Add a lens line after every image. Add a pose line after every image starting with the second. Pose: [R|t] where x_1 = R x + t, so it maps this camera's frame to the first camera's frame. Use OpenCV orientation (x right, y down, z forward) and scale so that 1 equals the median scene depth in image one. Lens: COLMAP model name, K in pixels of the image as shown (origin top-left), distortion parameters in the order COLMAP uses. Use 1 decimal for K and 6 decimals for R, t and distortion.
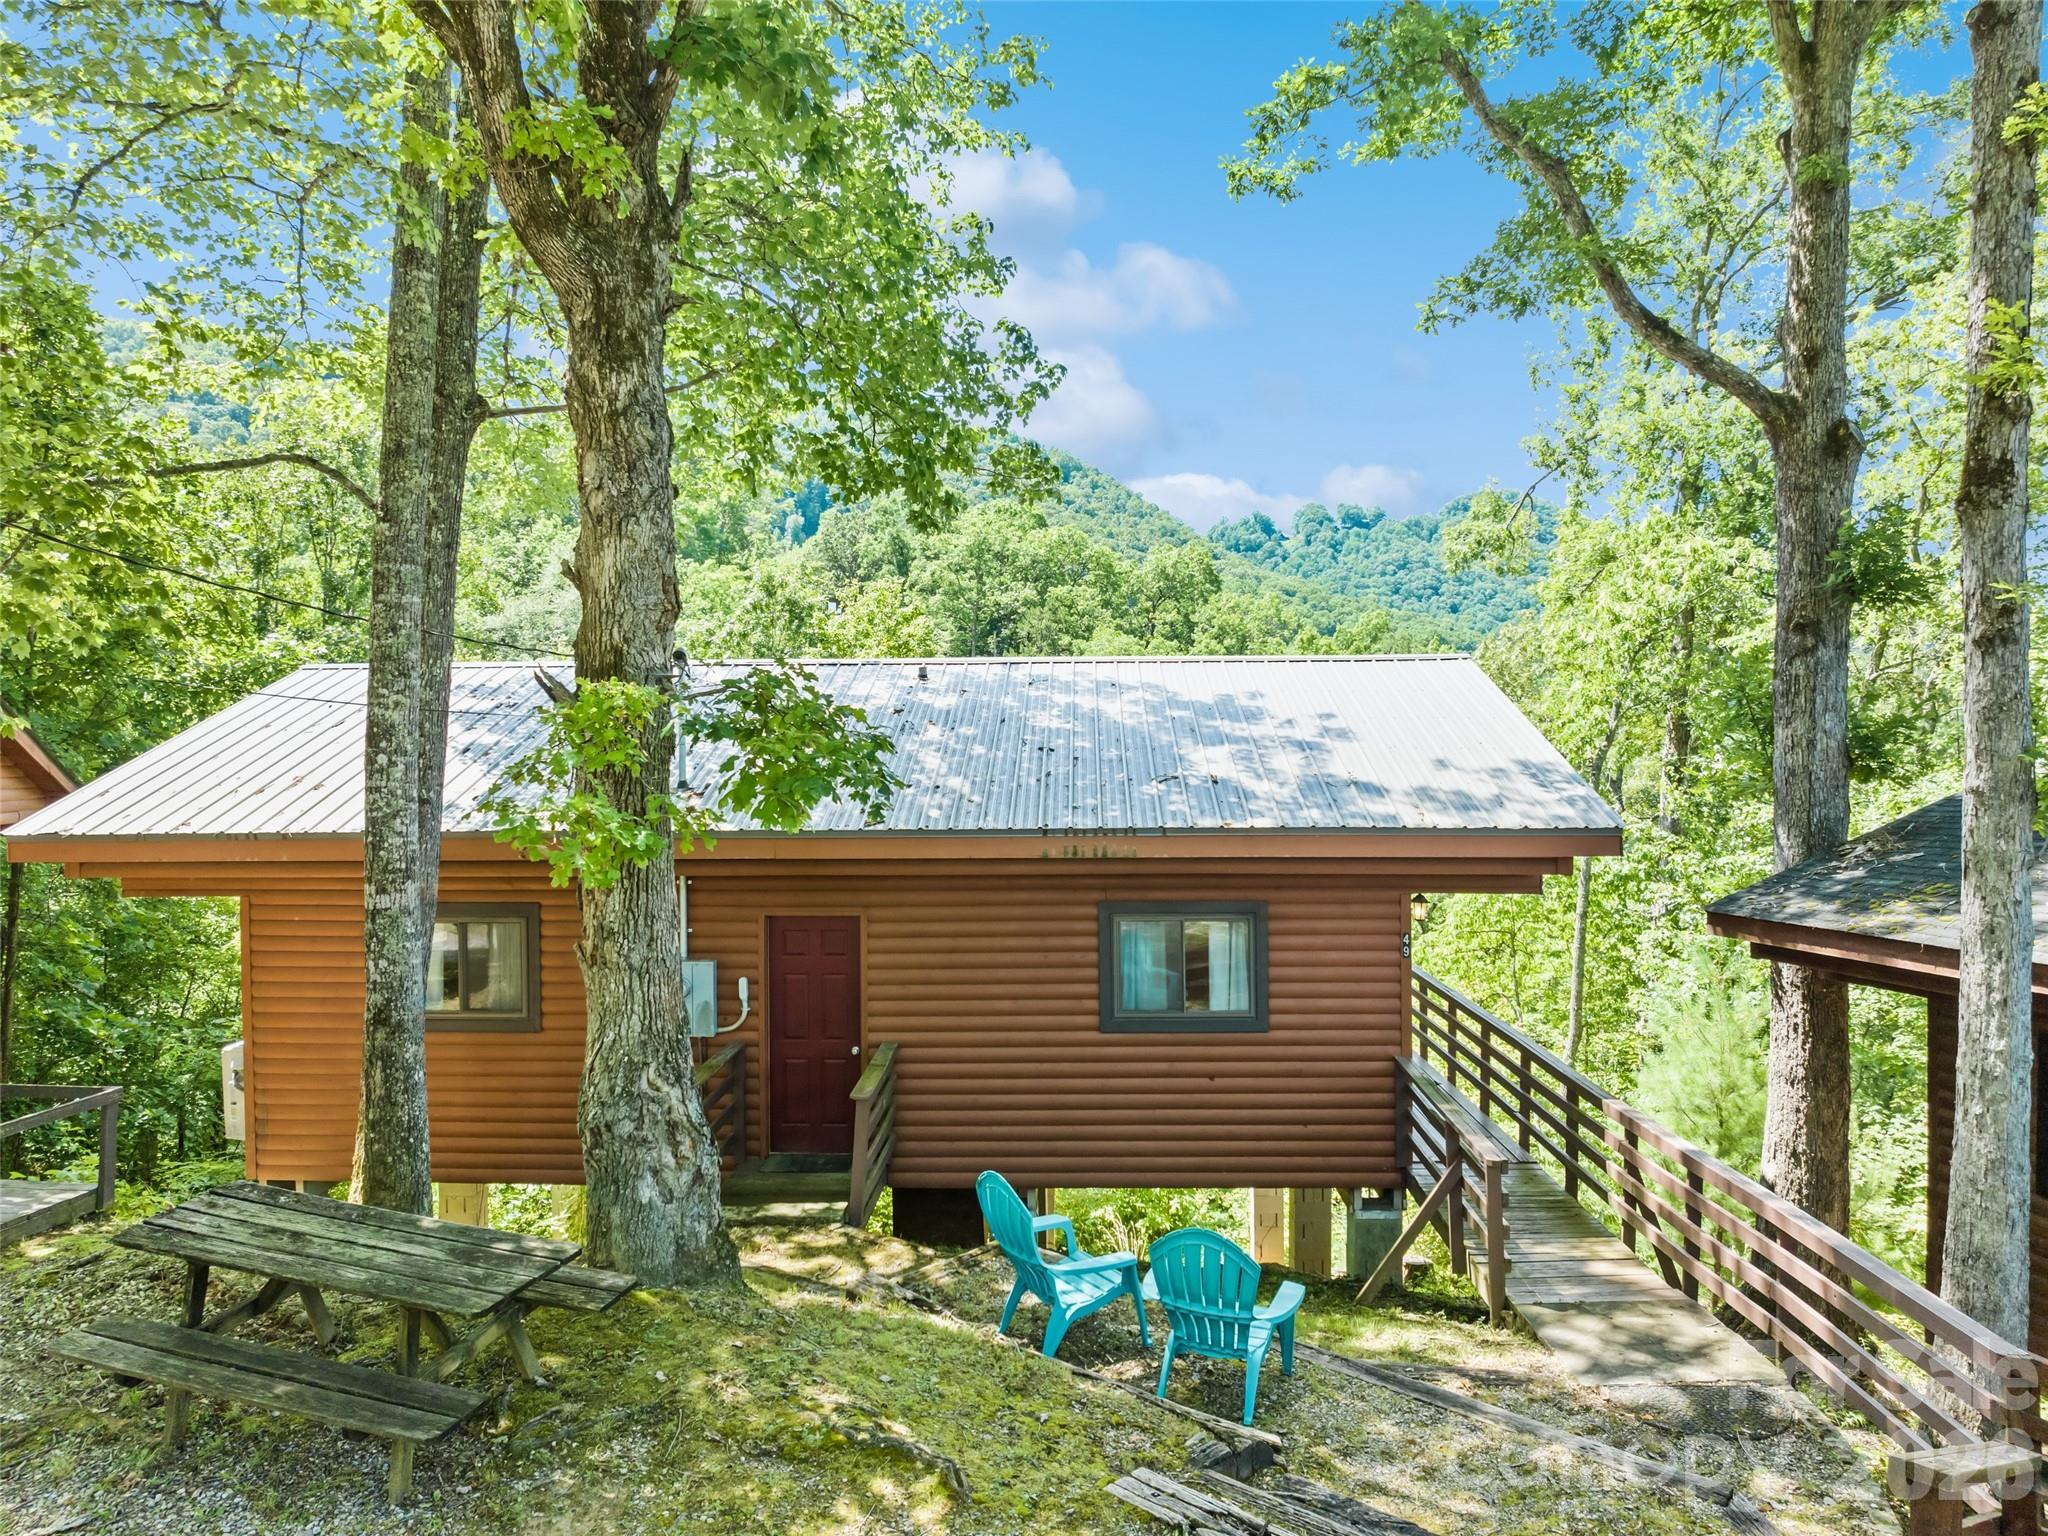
lens RADIAL K [[1457.8, 0, 1022.8], [0, 1457.8, 757.5], [0, 0, 1]] dist [-0.046861, 0.013223]
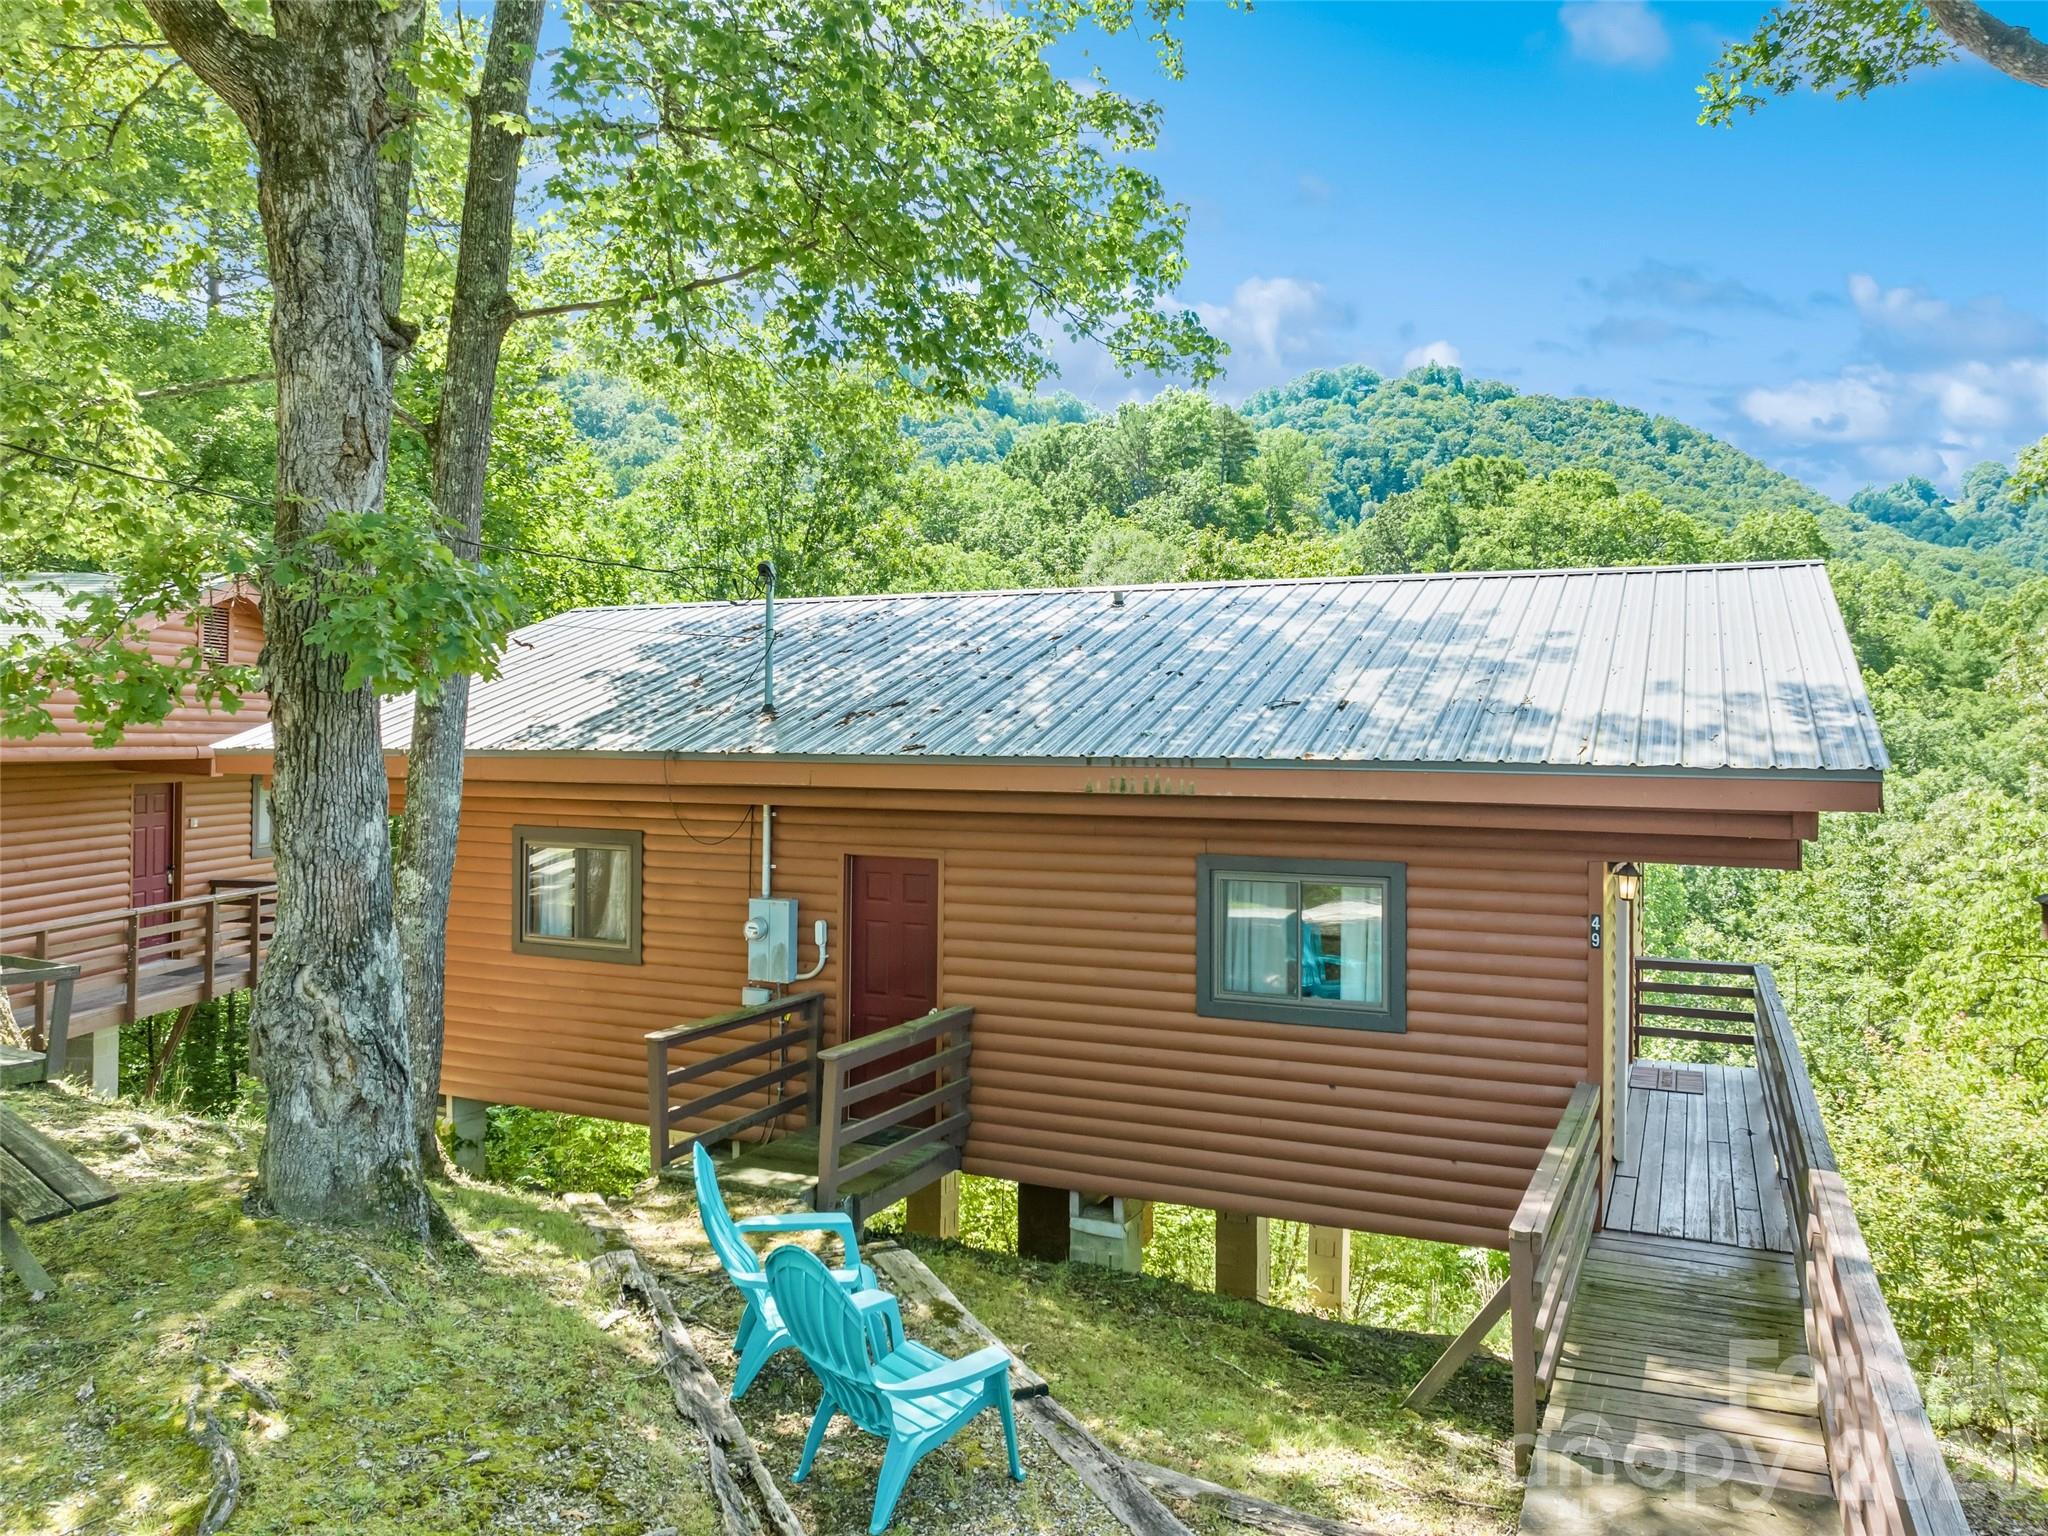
lens RADIAL K [[1457.8, 0, 1089.6], [0, 1457.8, 731.9], [0, 0, 1]] dist [-0.046861, 0.013223]
pose [[0.922786, 0.009948, -0.385184, 0.310443], [-0.017415, 0.999722, -0.015903, 0.044394], [0.384918, 0.021383, 0.922703, 0.222494]]
